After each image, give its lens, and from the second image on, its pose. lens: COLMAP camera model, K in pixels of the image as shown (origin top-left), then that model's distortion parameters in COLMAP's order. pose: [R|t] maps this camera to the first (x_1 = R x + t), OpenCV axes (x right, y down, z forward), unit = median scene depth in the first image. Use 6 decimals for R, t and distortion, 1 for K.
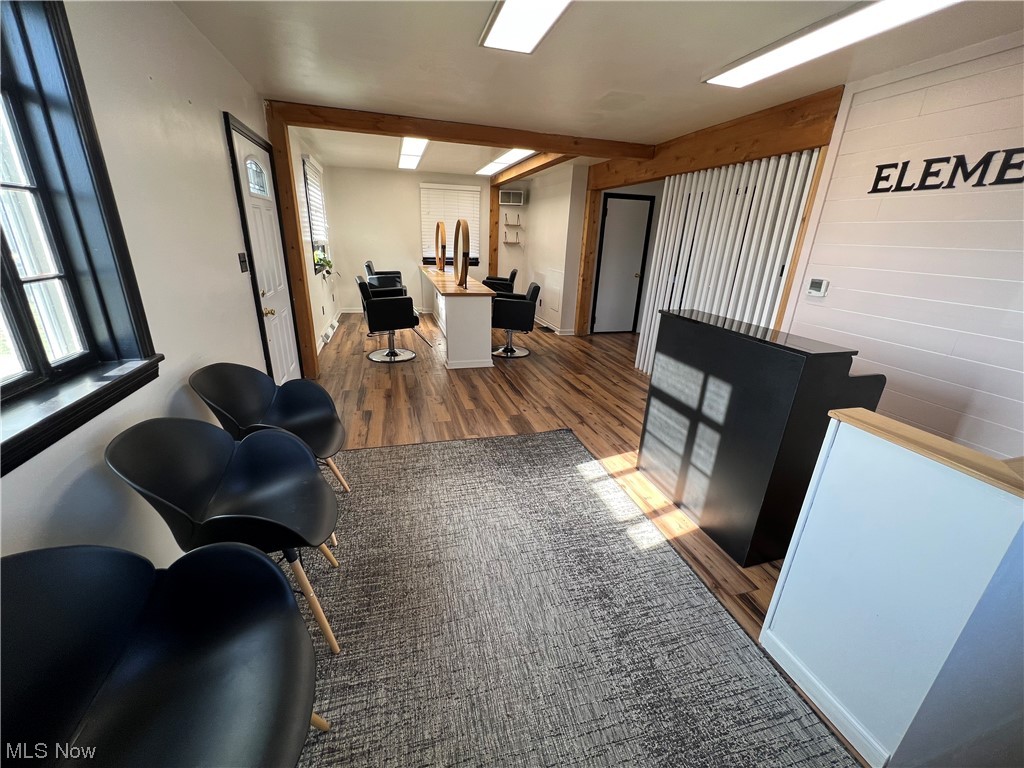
lens RADIAL K [[409.3, 0, 508.0], [0, 409.3, 381.3], [0, 0, 1]] dist [-0.000944, -0.000174]
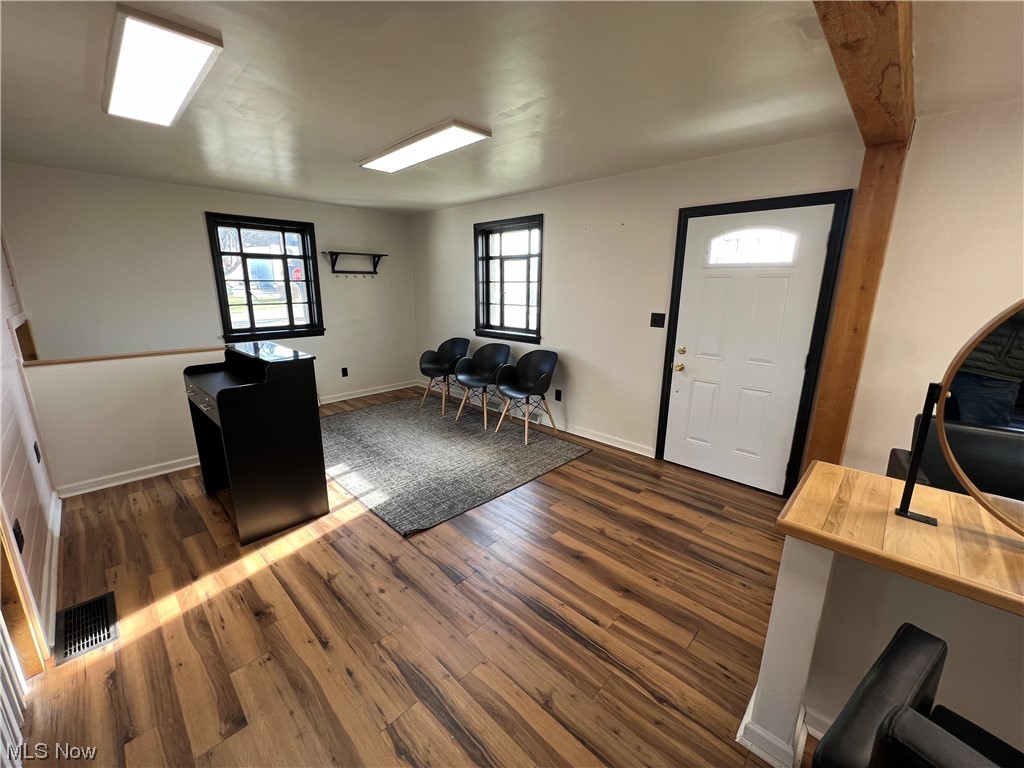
lens RADIAL K [[409.3, 0, 508.0], [0, 409.3, 381.3], [0, 0, 1]] dist [-0.000944, -0.000174]
pose [[-0.865079, 0.073773, -0.496181, 0.196856], [-0.206348, 0.849234, 0.486026, -0.306085], [0.457230, 0.522837, -0.719432, 0.844417]]
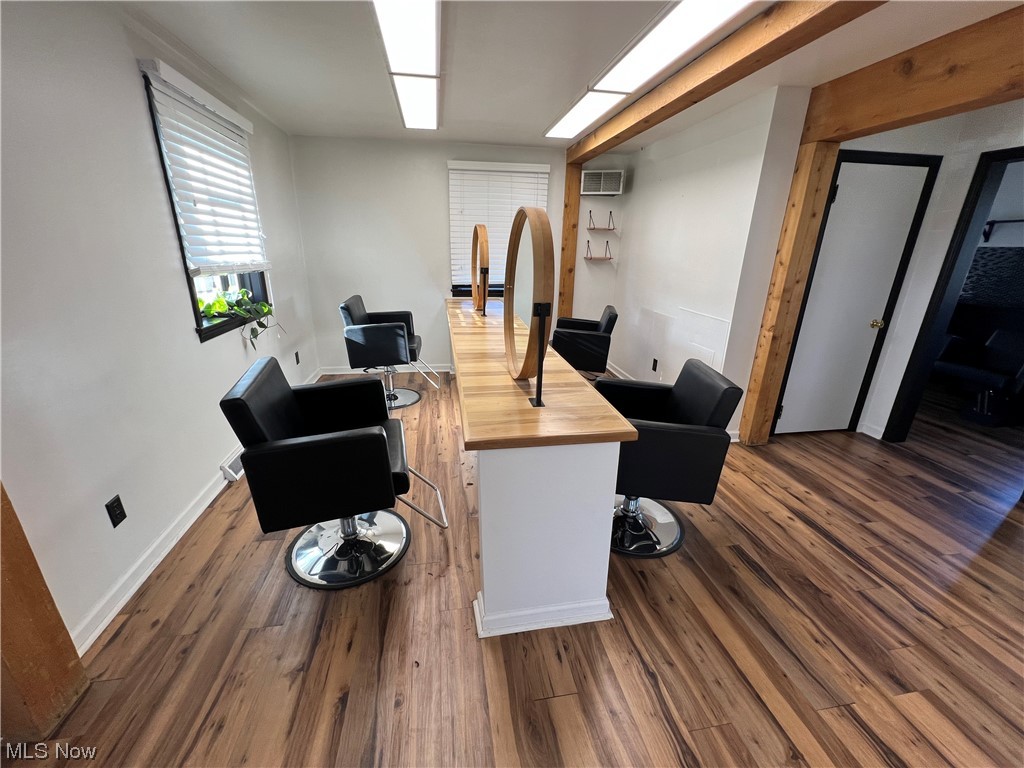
lens RADIAL K [[409.3, 0, 508.0], [0, 409.3, 381.3], [0, 0, 1]] dist [-0.000944, -0.000174]
pose [[0.994107, 0.016555, -0.107136, -0.075393], [-0.018747, 0.999634, -0.019483, -0.196037], [0.106774, 0.021377, 0.994053, 0.534861]]
